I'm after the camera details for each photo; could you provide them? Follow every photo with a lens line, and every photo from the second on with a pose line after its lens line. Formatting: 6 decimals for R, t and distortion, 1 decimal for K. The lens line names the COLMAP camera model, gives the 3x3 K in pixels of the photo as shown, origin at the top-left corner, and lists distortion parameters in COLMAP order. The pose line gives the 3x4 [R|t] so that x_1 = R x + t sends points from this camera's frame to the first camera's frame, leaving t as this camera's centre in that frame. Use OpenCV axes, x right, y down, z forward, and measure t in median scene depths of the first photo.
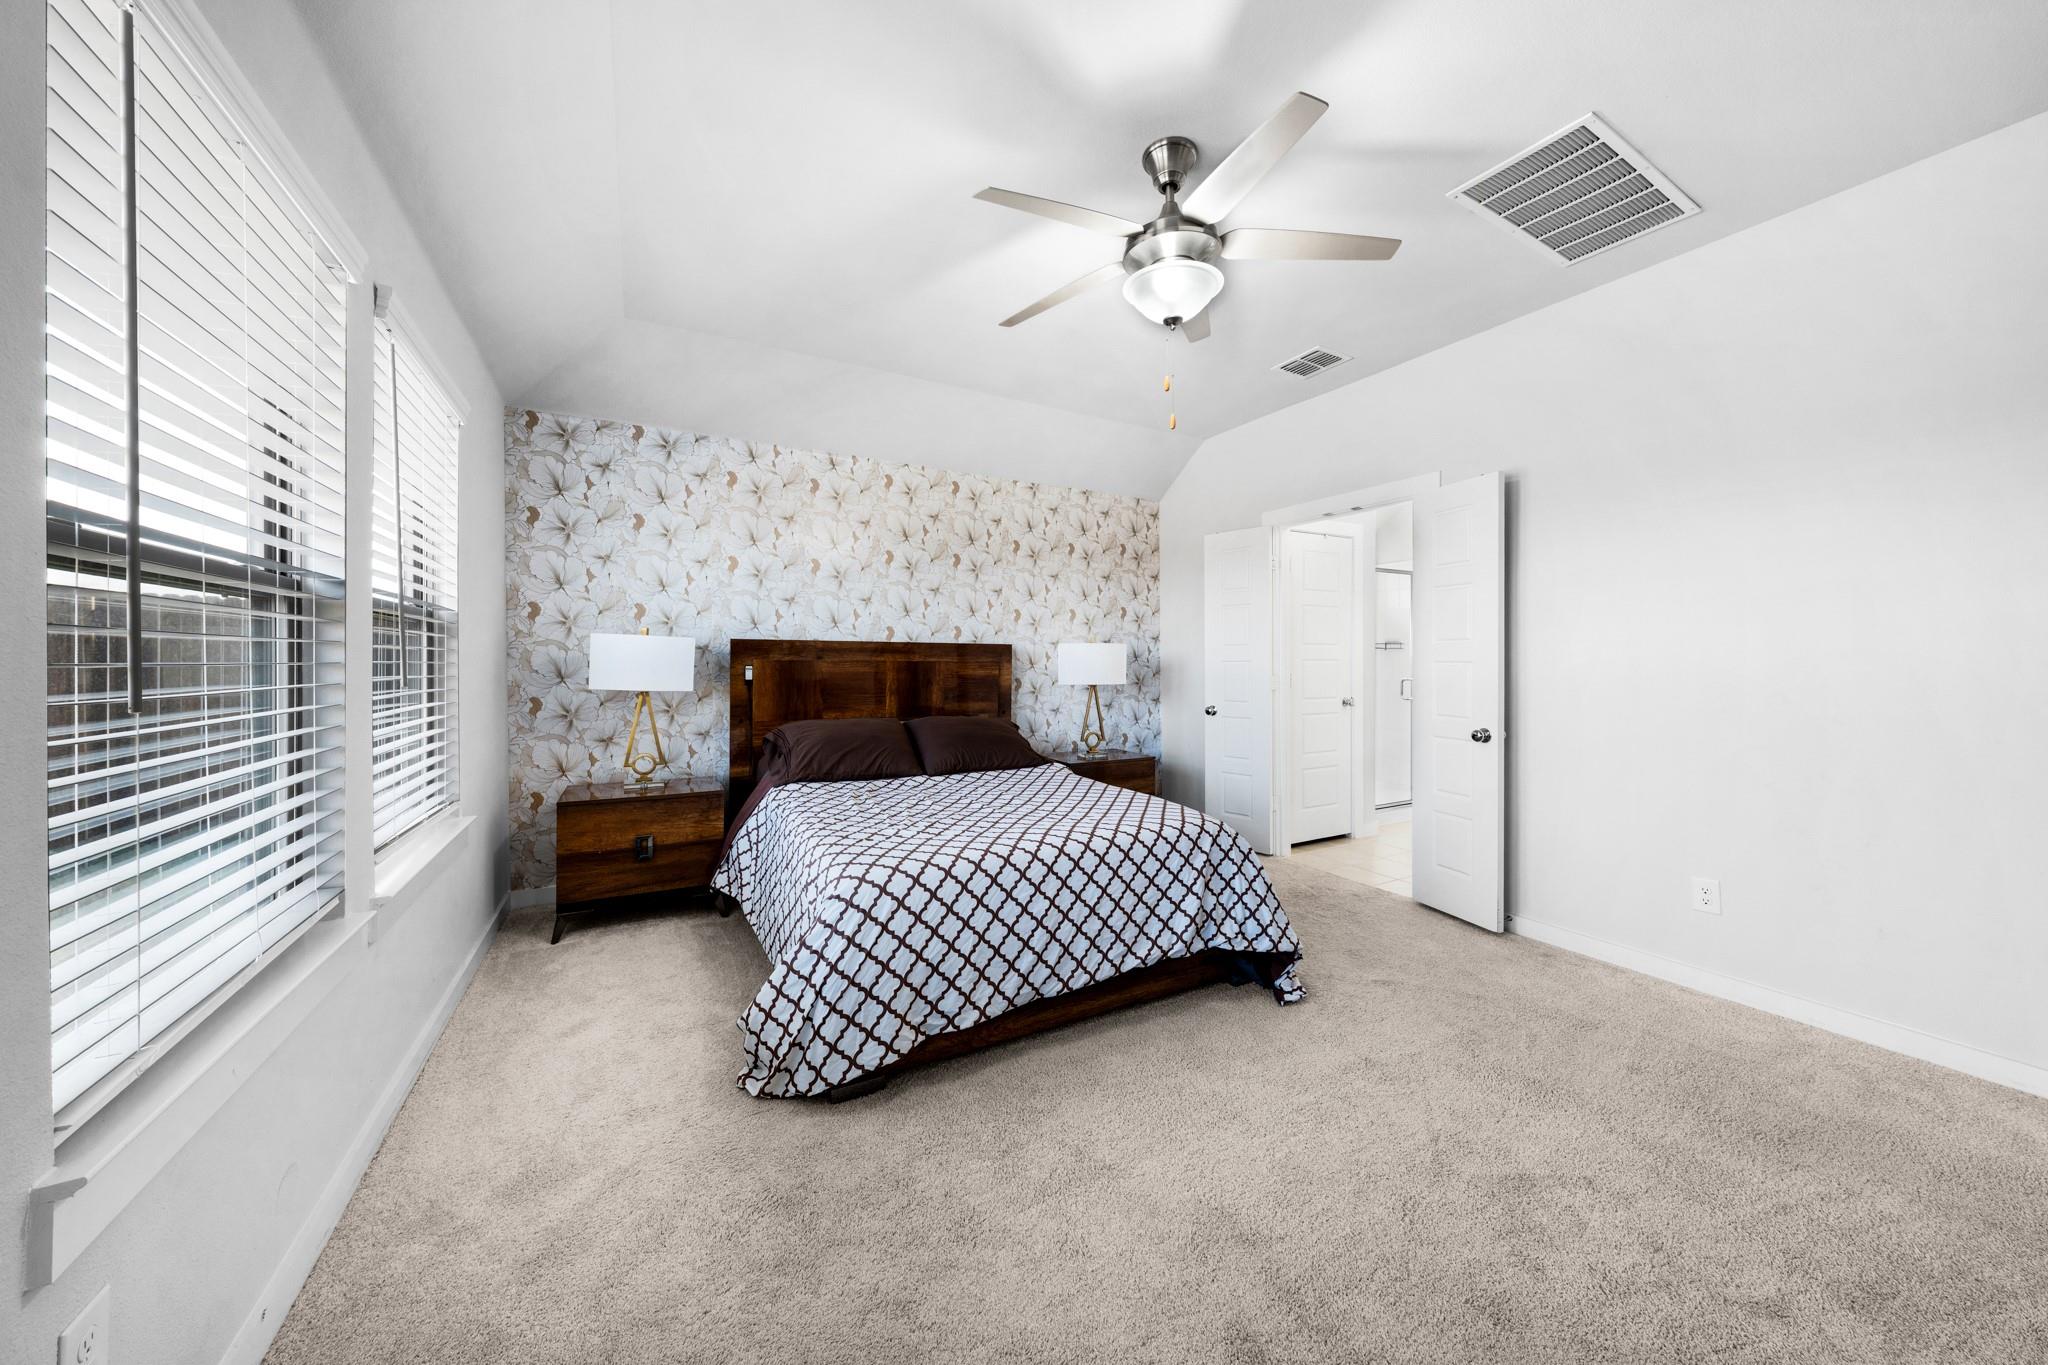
lens RADIAL K [[687.1, 0, 1028.9], [0, 687.1, 673.2], [0, 0, 1]] dist [0.000197, 0.000095]
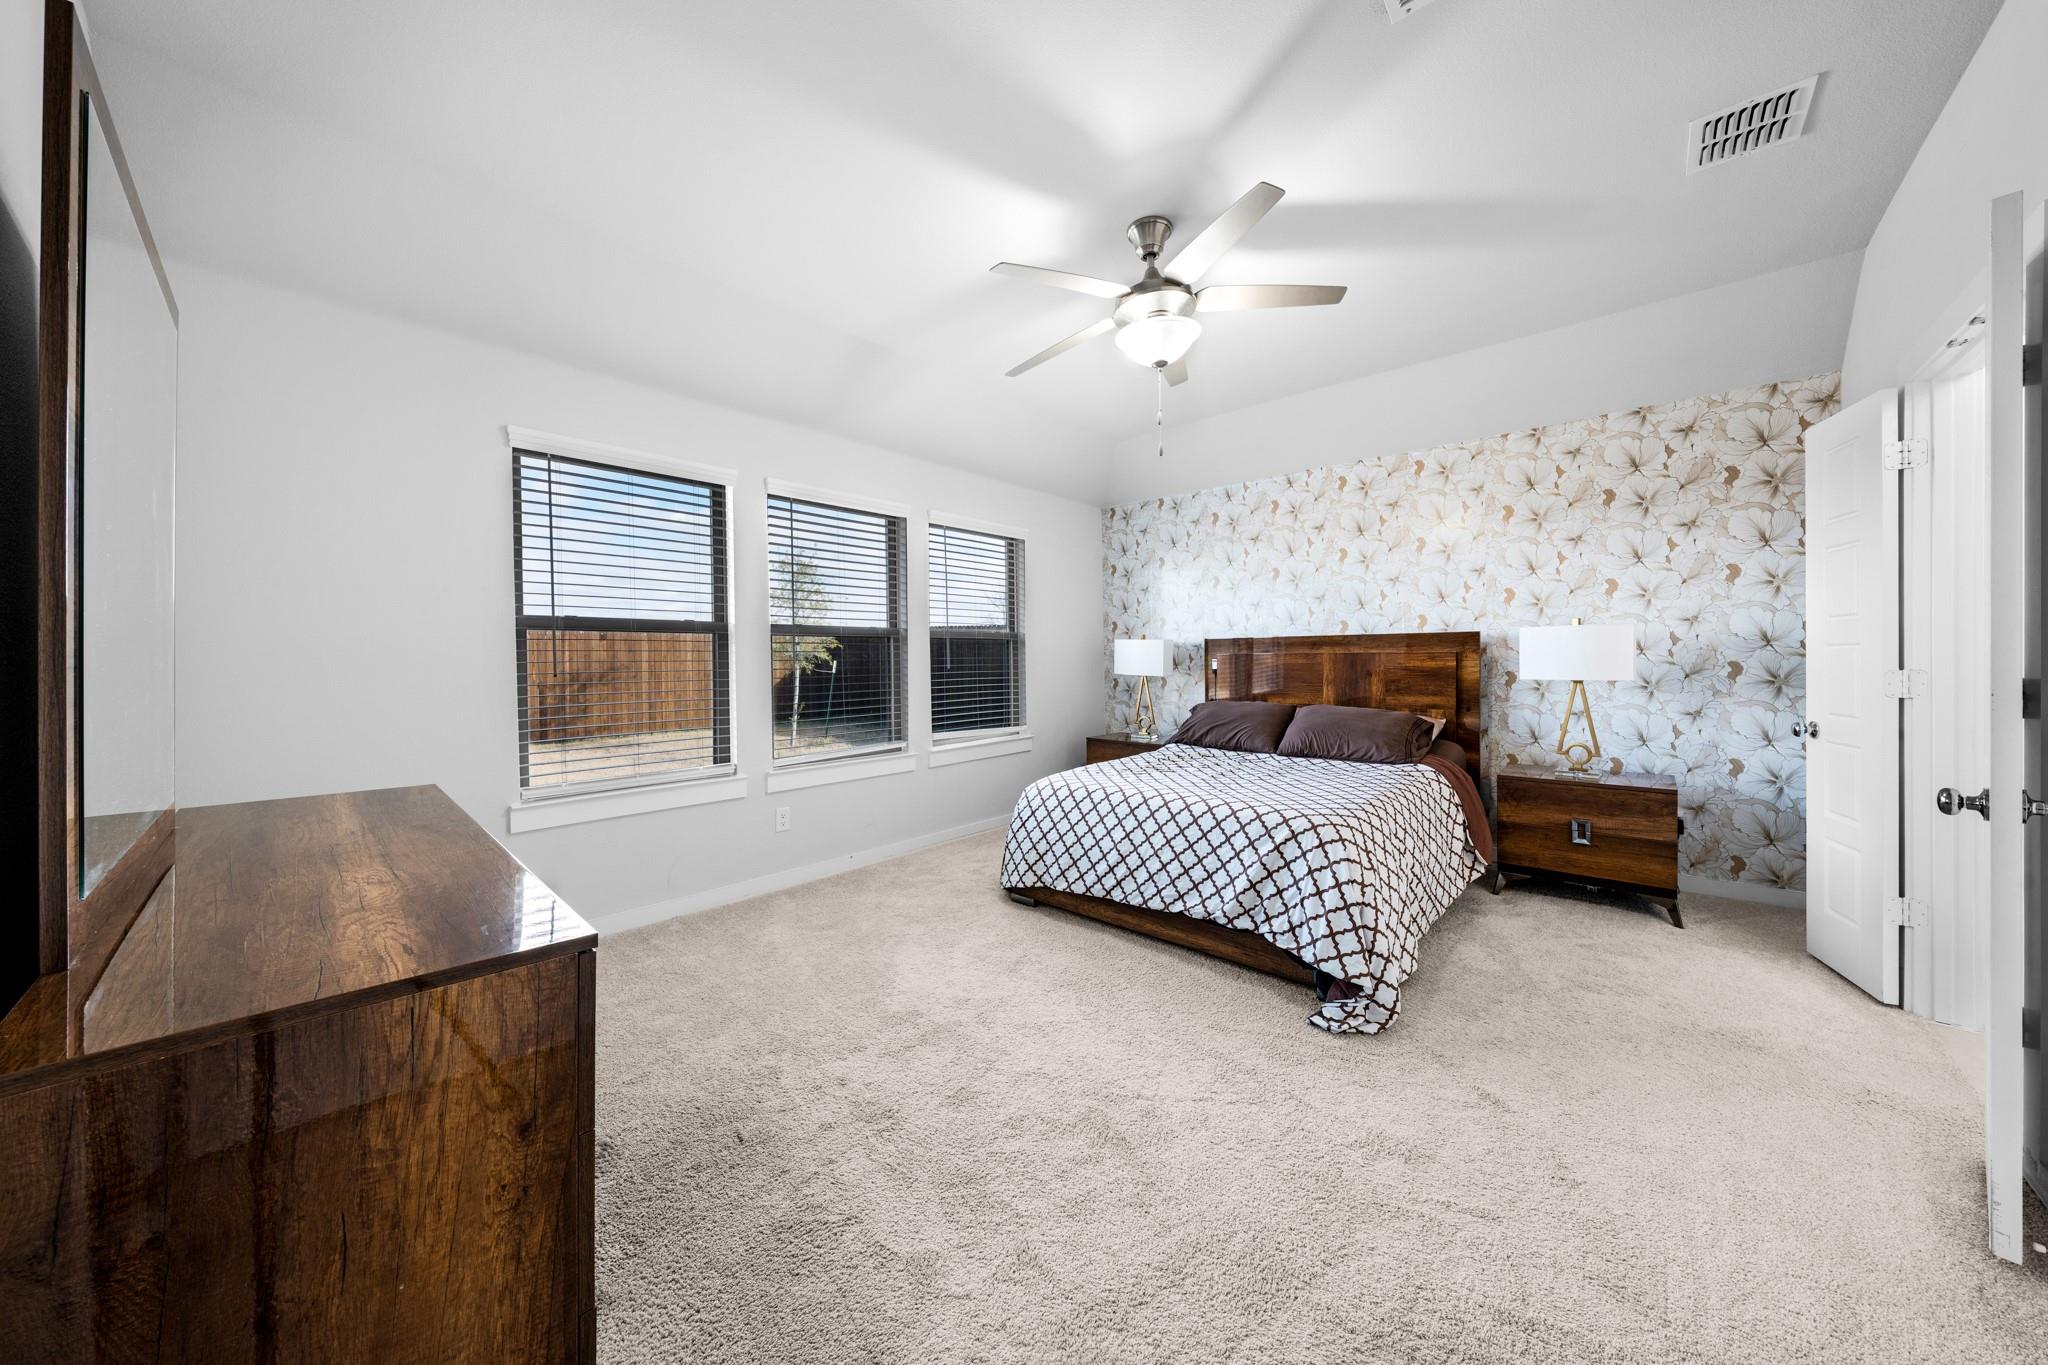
lens RADIAL K [[687.1, 0, 1028.9], [0, 687.1, 673.2], [0, 0, 1]] dist [0.000197, 0.000095]
pose [[0.331074, 0.011351, -0.943536, 0.684713], [-0.007483, 0.999928, 0.009404, 0.007144], [0.943575, 0.003947, 0.331135, 0.215564]]
